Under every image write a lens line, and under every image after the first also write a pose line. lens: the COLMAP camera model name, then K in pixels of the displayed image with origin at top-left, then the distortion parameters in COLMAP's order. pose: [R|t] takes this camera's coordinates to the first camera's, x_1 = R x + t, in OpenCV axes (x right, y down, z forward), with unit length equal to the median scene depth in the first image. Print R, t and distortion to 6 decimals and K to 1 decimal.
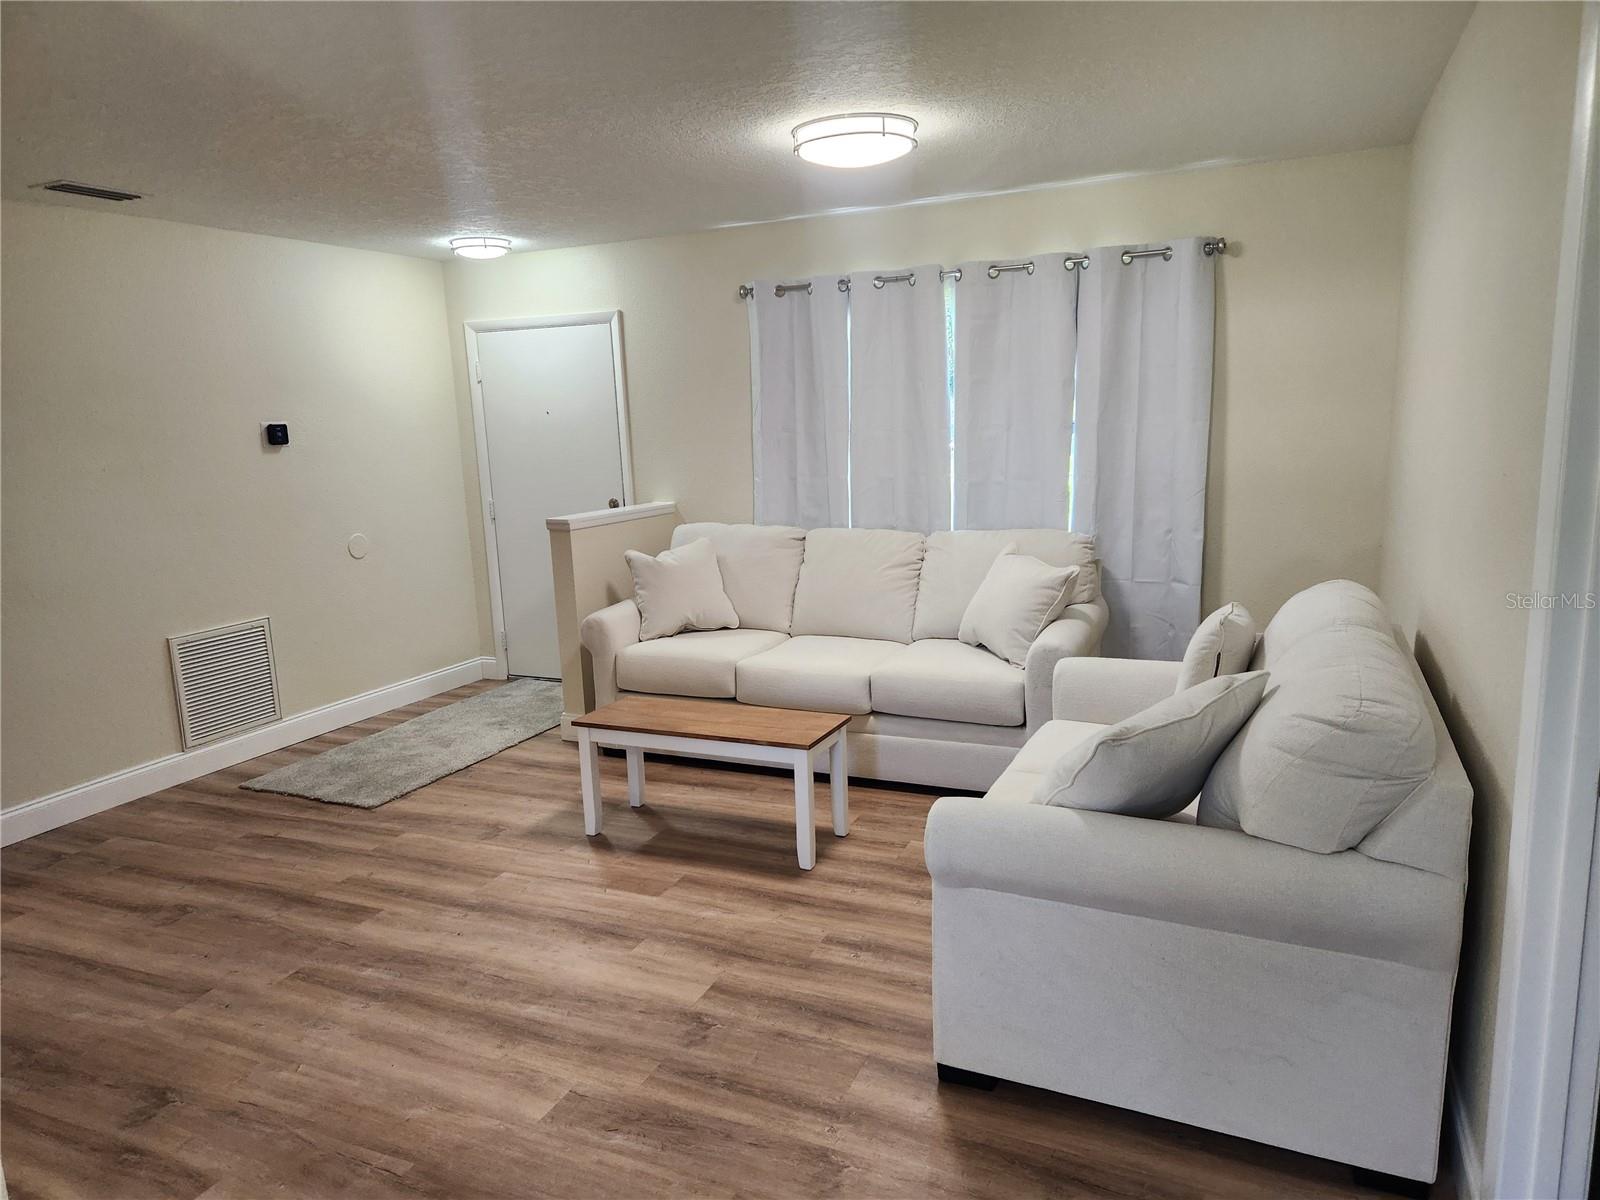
lens RADIAL K [[1074.7, 0, 801.2], [0, 1074.7, 599.5], [0, 0, 1]] dist [0.048638, -0.014803]
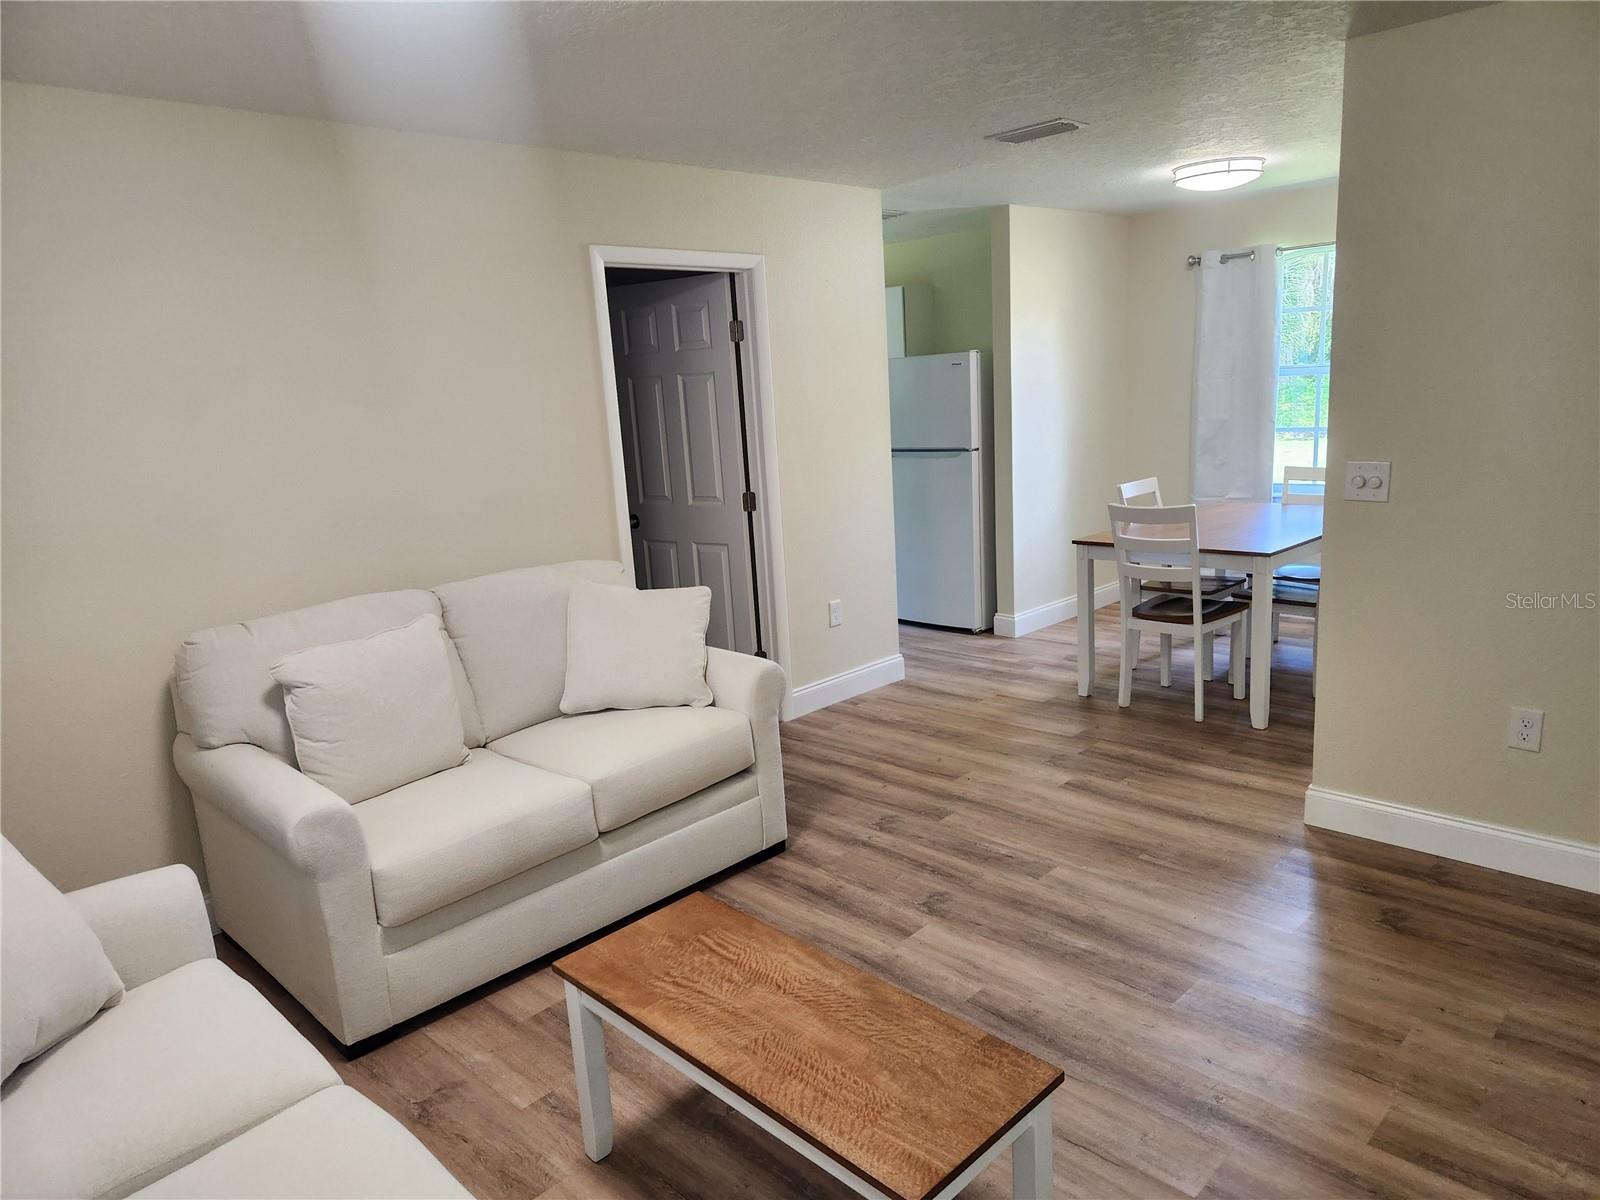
lens RADIAL K [[1074.7, 0, 798.4], [0, 1074.7, 604.3], [0, 0, 1]] dist [0.048638, -0.014803]
pose [[-0.925876, 0.018698, 0.377365, -0.408020], [0.165417, 0.918025, 0.360370, -0.354847], [-0.339693, 0.396081, -0.853070, 1.916442]]
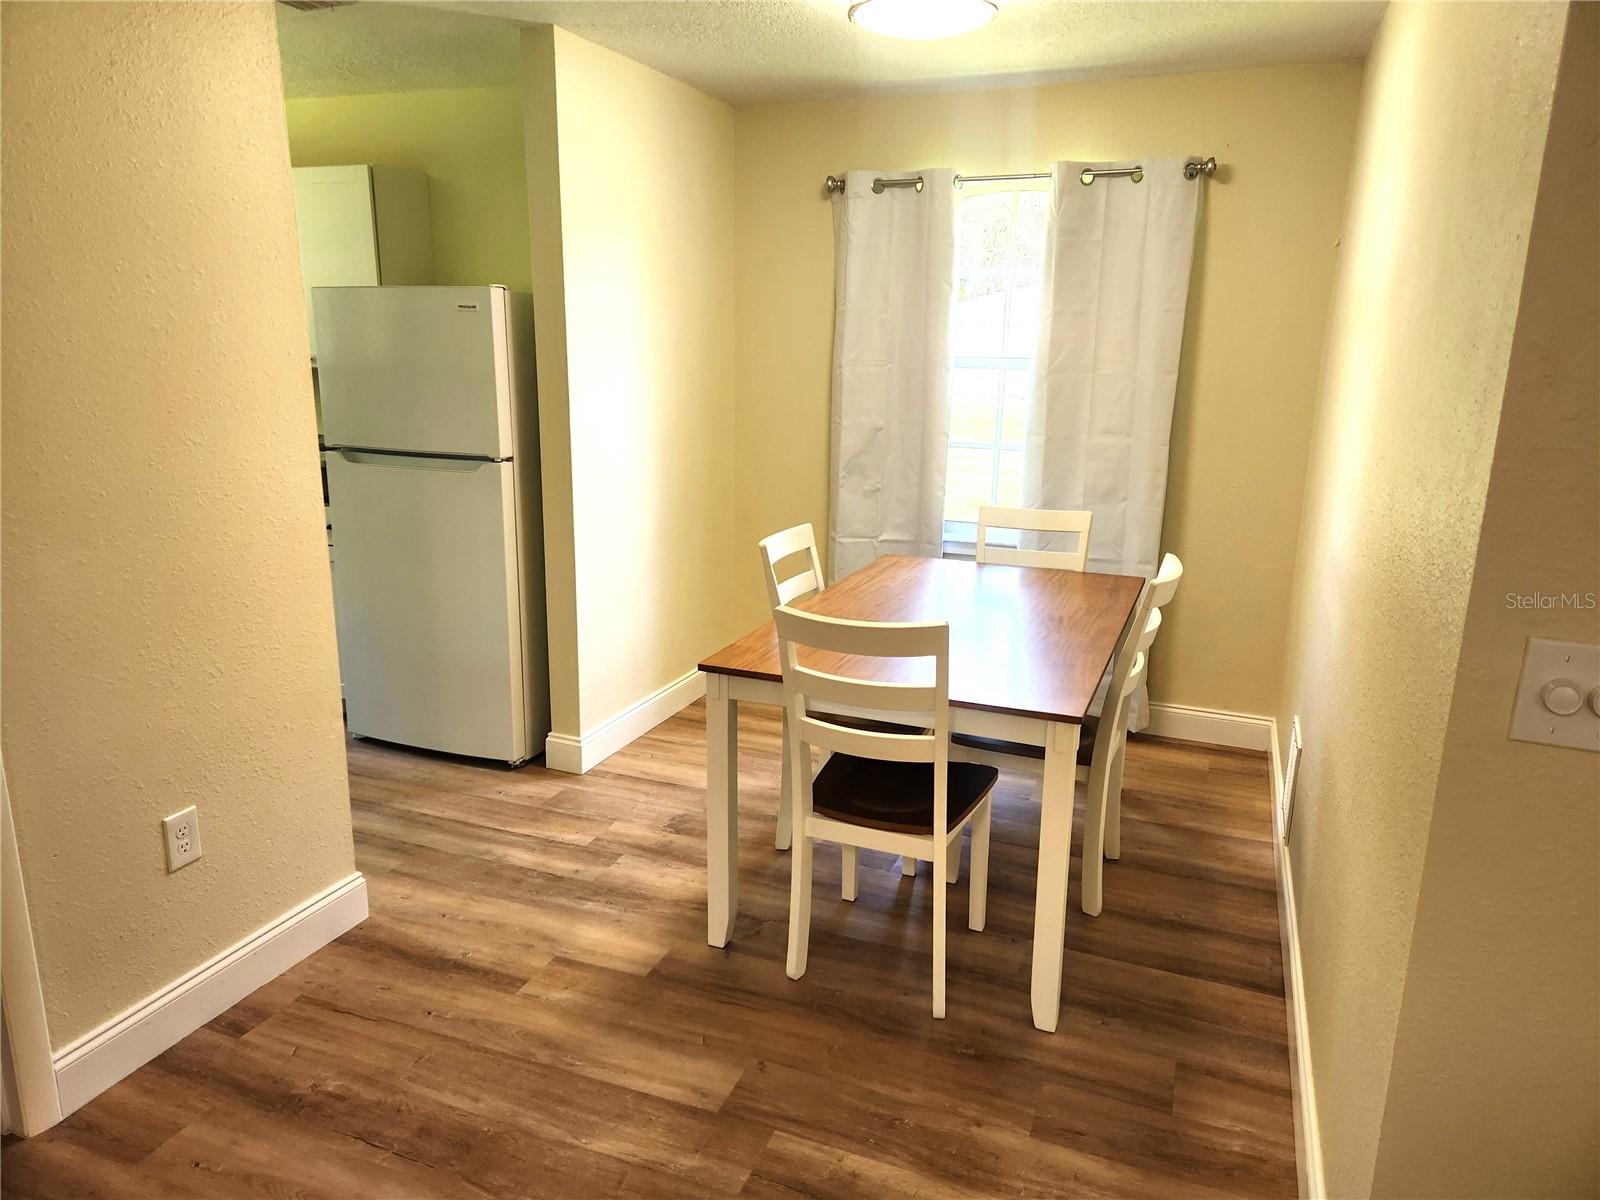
lens RADIAL K [[1074.7, 0, 805.5], [0, 1074.7, 595.3], [0, 0, 1]] dist [0.048638, -0.014803]
pose [[-0.998904, 0.033988, -0.032185, -0.222278], [0.017361, 0.907561, 0.419561, -0.173164], [0.043470, 0.418543, -0.907156, 1.020404]]
